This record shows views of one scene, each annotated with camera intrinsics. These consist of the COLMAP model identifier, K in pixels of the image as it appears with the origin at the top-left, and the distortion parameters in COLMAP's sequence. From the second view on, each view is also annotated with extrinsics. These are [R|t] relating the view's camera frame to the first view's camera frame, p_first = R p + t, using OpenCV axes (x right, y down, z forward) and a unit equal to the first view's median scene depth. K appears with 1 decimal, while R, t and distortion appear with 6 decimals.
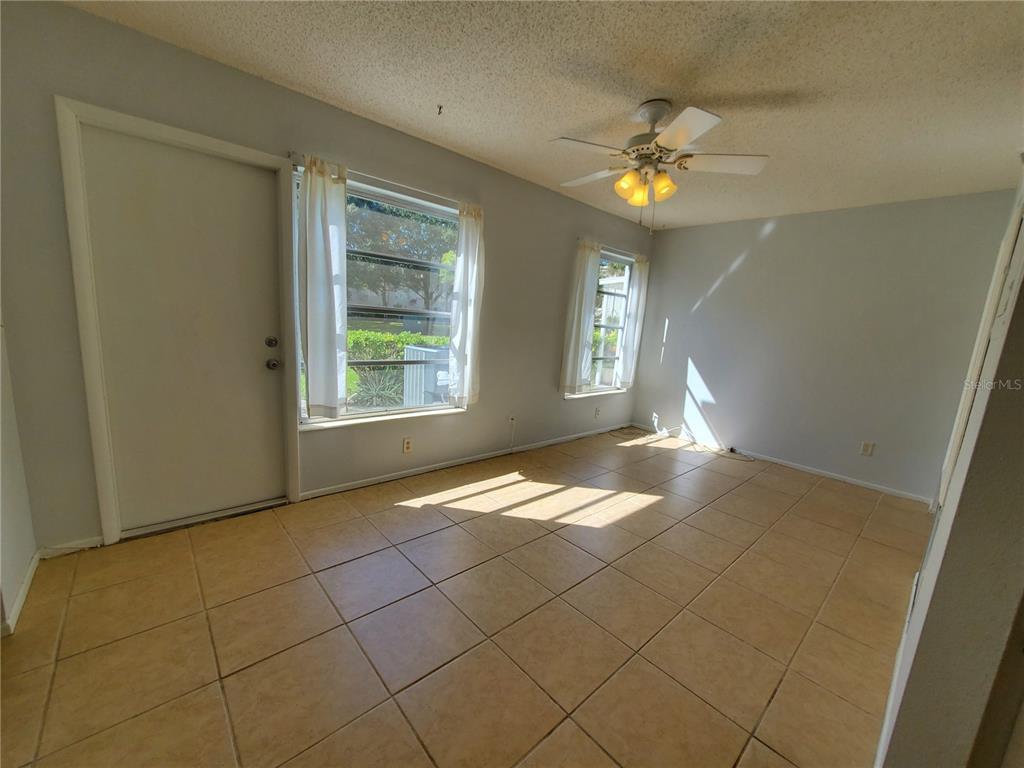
lens RADIAL K [[405.7, 0, 513.4], [0, 405.7, 392.8], [0, 0, 1]] dist [0.002243, -0.002734]
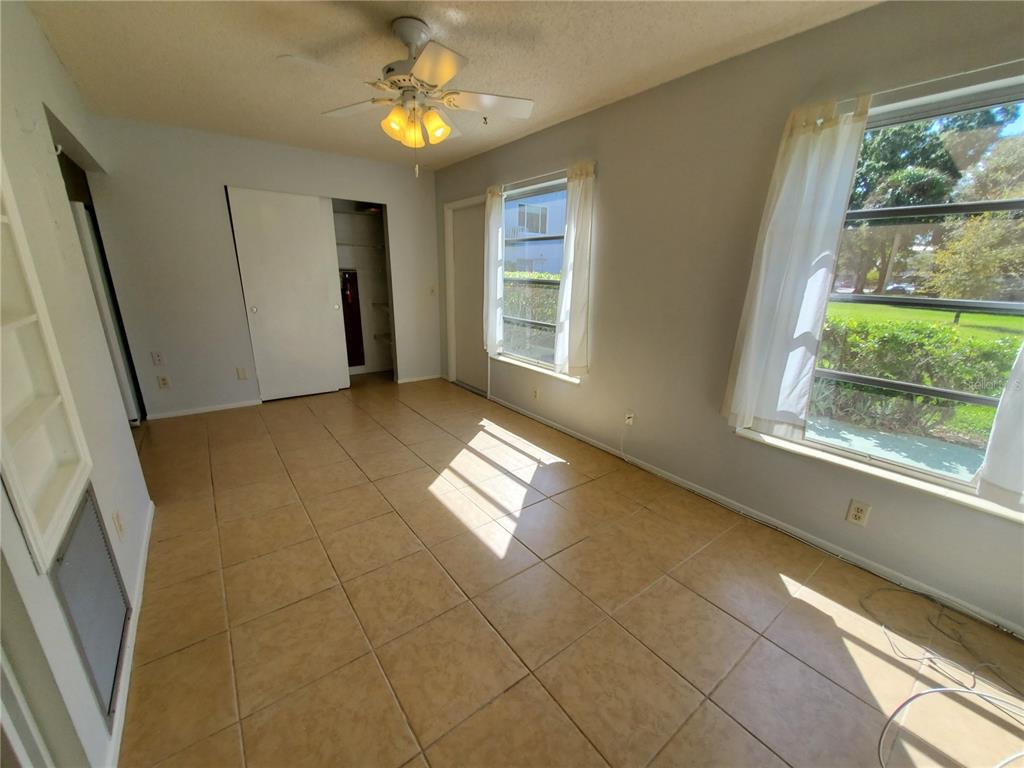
lens RADIAL K [[405.7, 0, 513.4], [0, 405.7, 392.8], [0, 0, 1]] dist [0.002243, -0.002734]
pose [[-0.085148, 0.217136, -0.972420, 1.016752], [-0.201380, 0.952072, 0.230226, -0.153949], [0.975805, 0.215429, -0.037340, 1.072834]]
